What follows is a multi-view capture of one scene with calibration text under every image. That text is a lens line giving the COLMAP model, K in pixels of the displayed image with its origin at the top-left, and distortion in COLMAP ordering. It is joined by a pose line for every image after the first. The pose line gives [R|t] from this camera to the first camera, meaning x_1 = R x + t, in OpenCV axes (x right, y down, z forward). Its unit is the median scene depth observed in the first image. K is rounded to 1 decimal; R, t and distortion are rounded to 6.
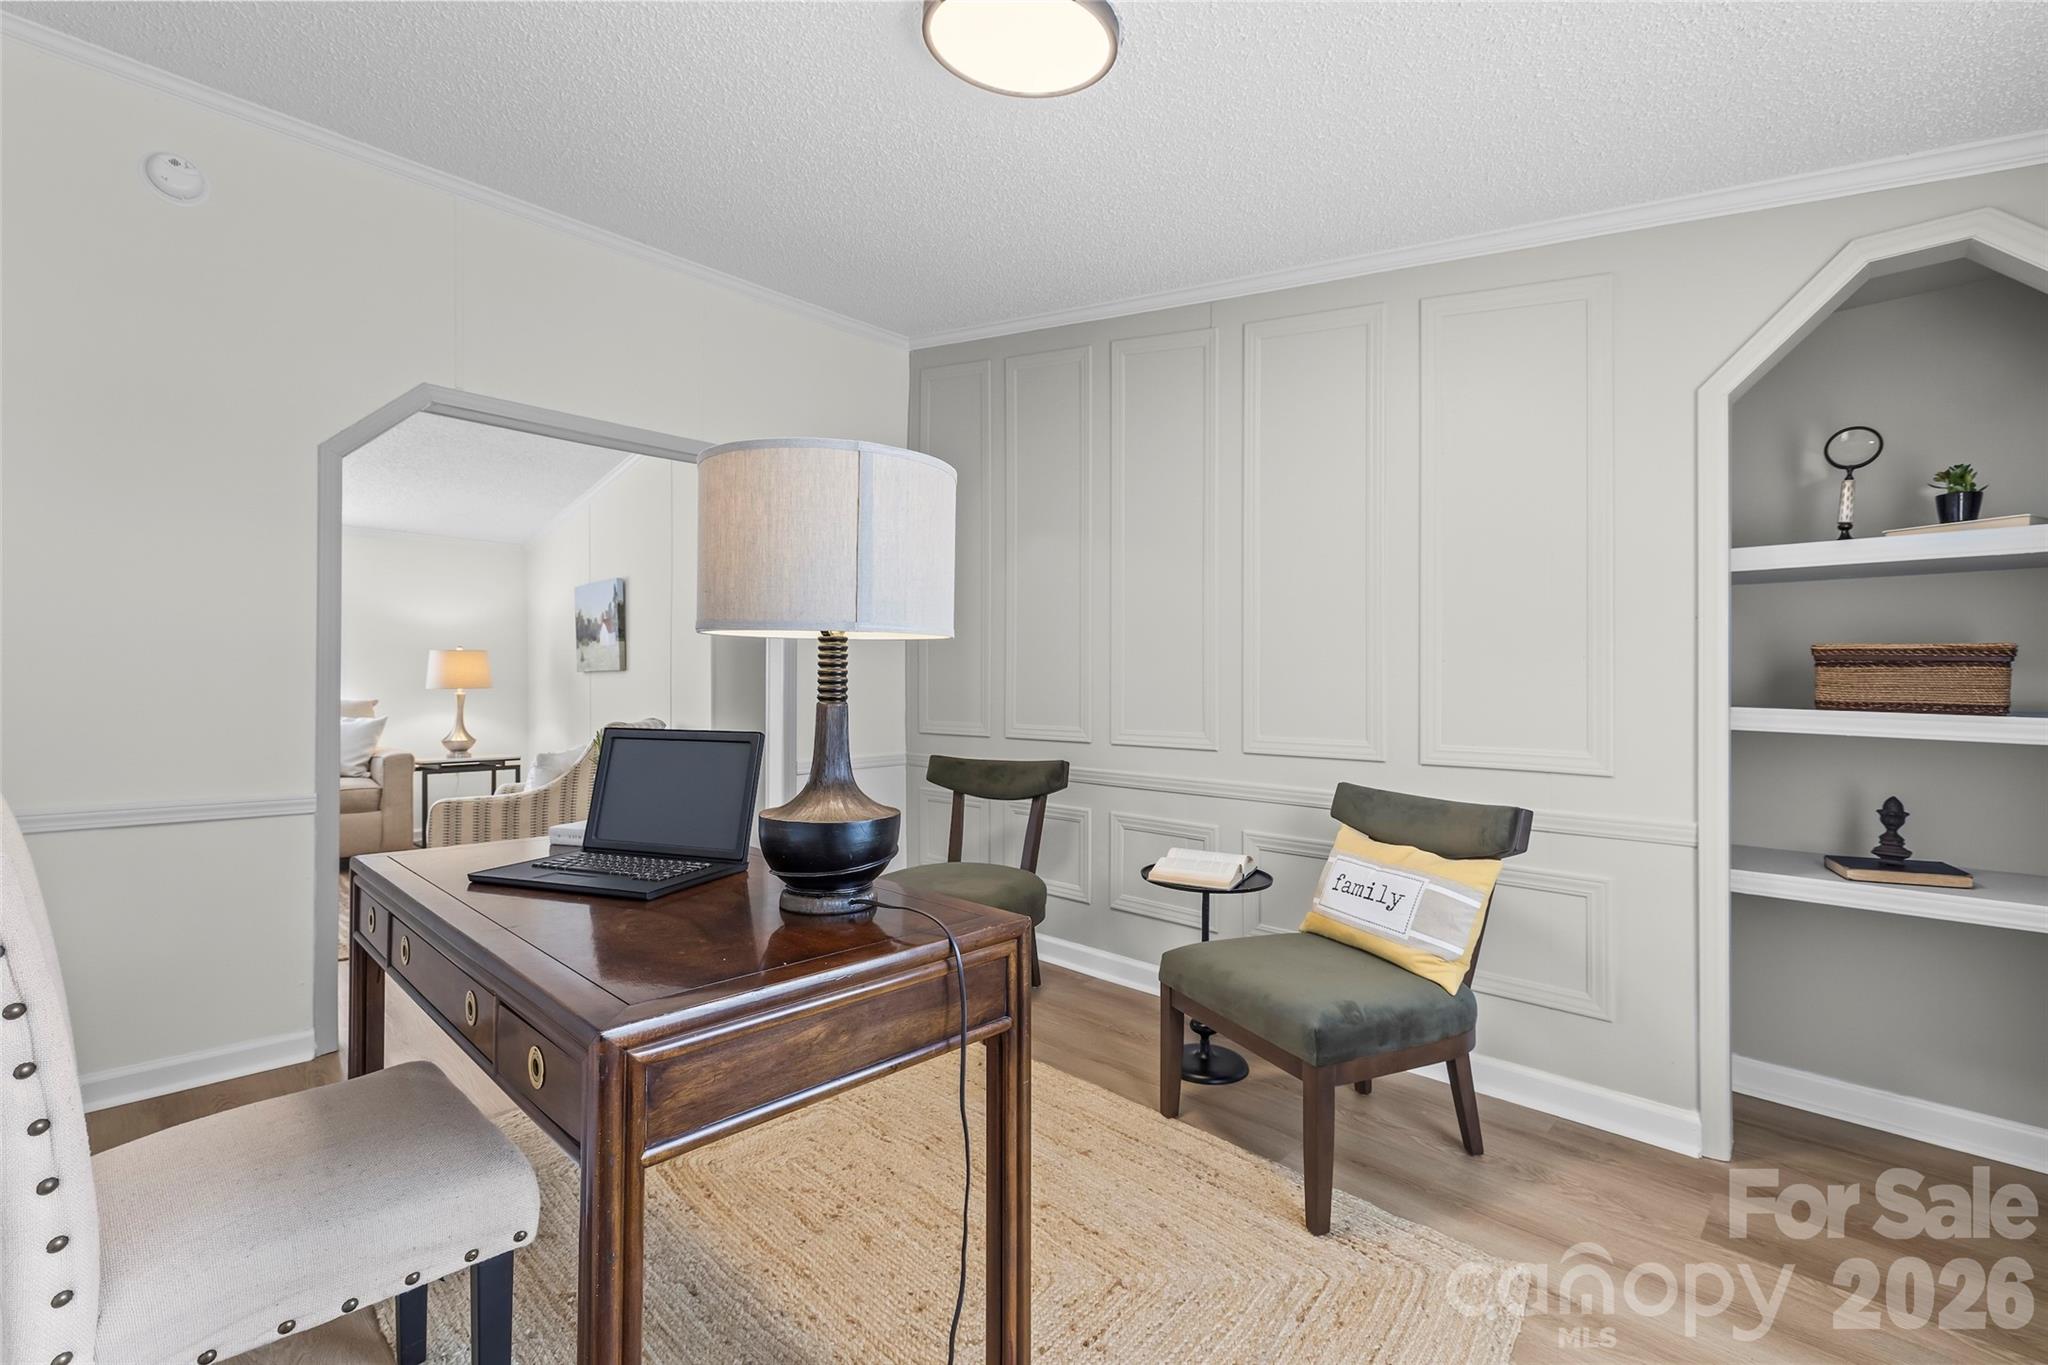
lens RADIAL K [[869.8, 0, 1024.0], [0, 869.8, 682.5], [0, 0, 1]] dist [-0.000261, -0.000055]
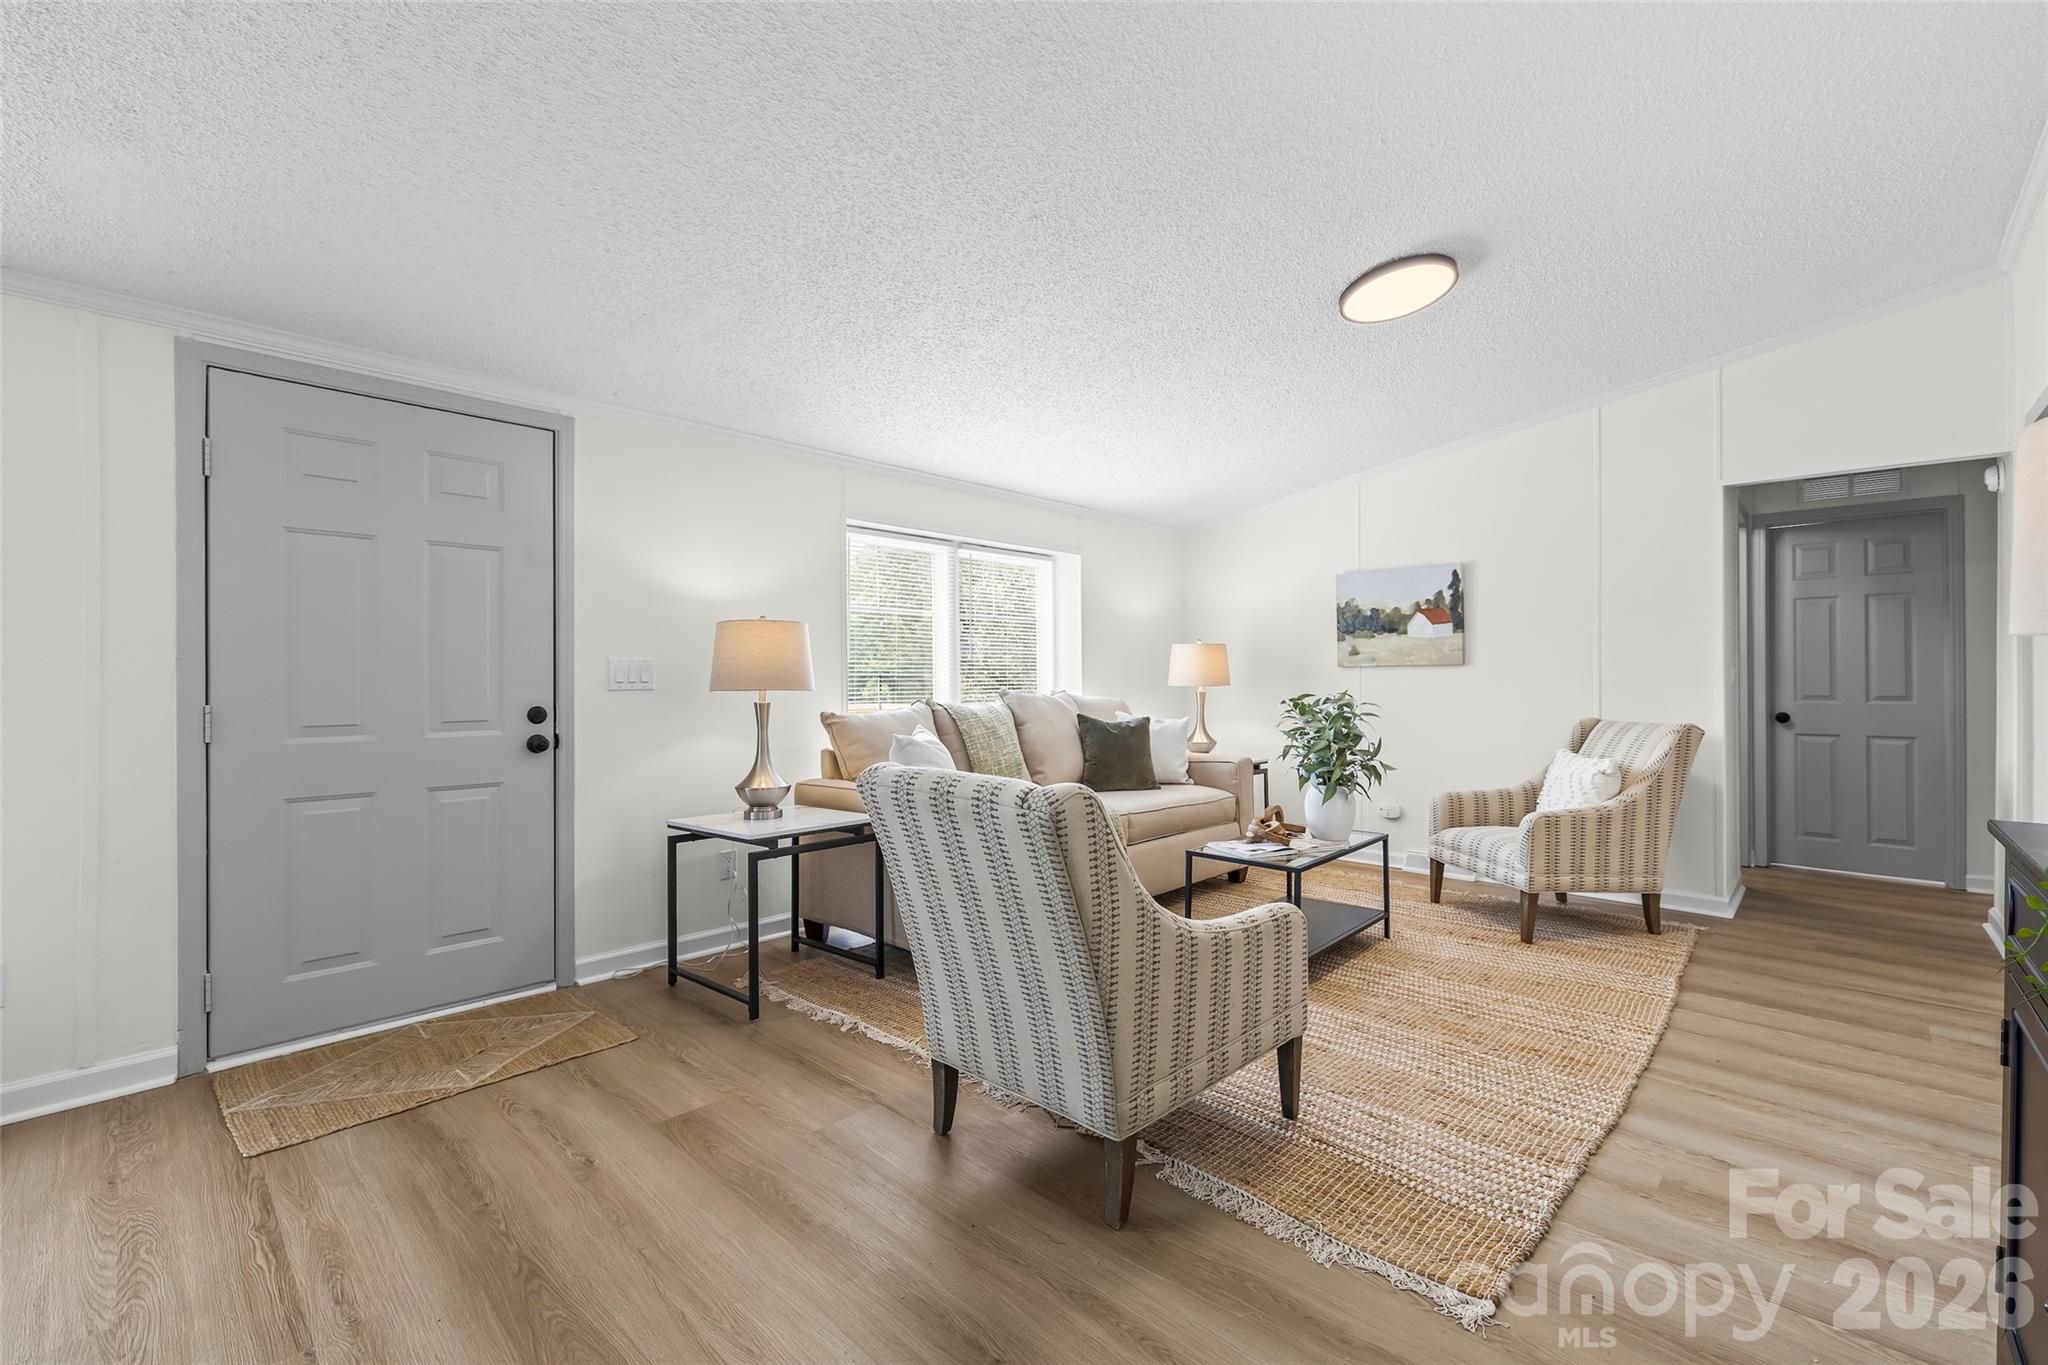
lens RADIAL K [[839.5, 0, 1024.0], [0, 839.5, 682.5], [0, 0, 1]] dist [0.000864, 0.000031]
pose [[0.999676, 0.005260, -0.024886, -0.815321], [-0.005132, 0.999973, 0.005203, 0.000508], [0.024913, -0.005074, 0.999677, 0.120636]]
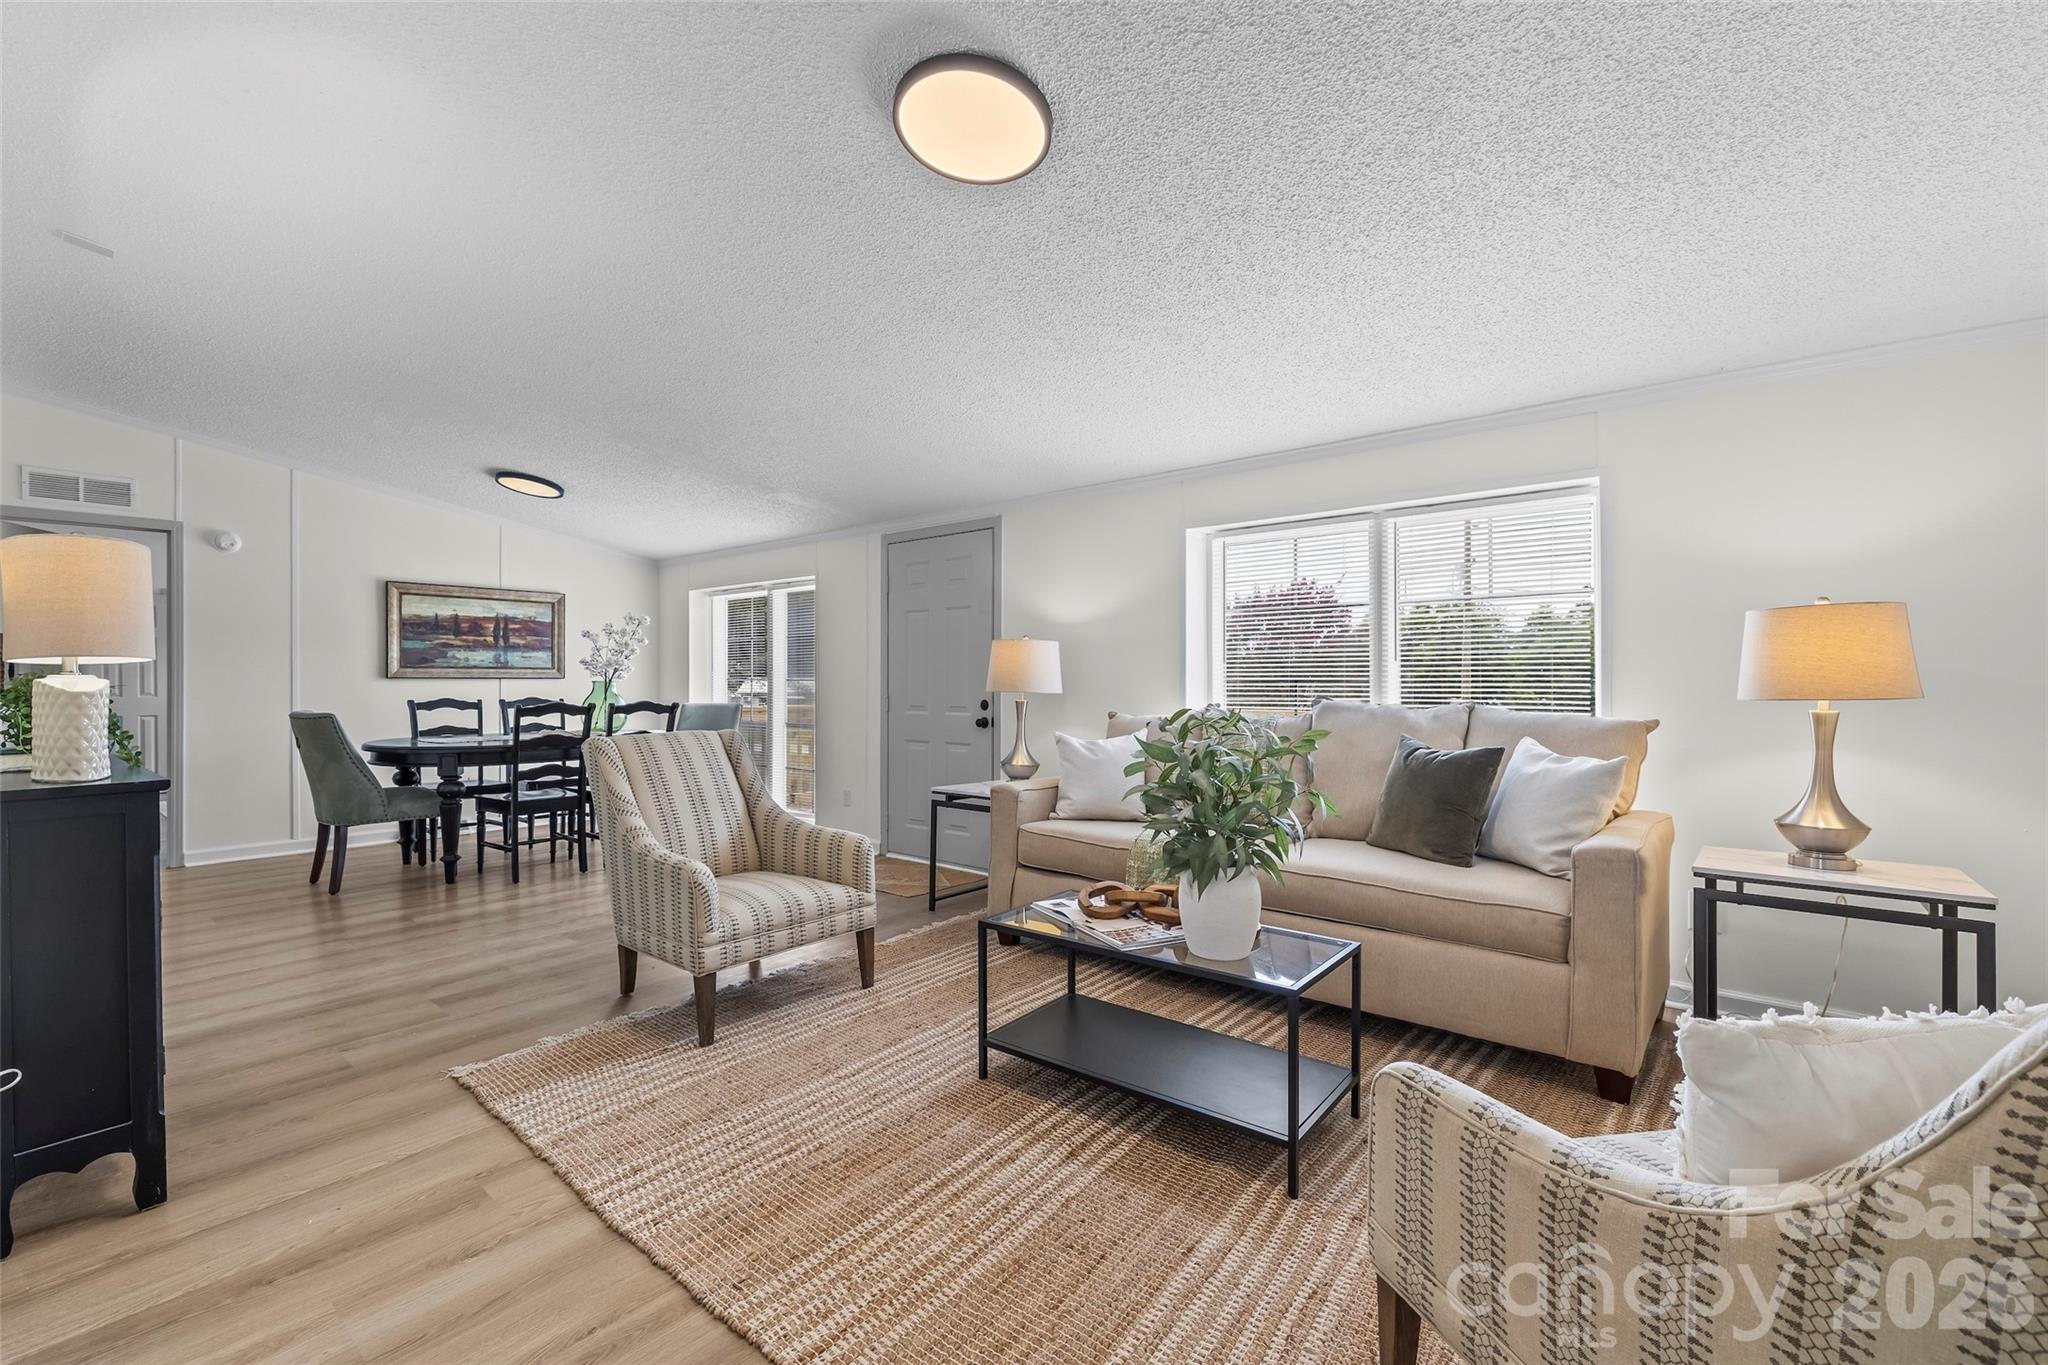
lens RADIAL K [[869.8, 0, 1024.0], [0, 869.8, 682.5], [0, 0, 1]] dist [-0.000261, -0.000055]
pose [[0.061119, 0.000956, -0.998130, -0.267817], [-0.006415, 0.999979, 0.000565, 0.001577], [0.998110, 0.006369, 0.061124, 0.605240]]
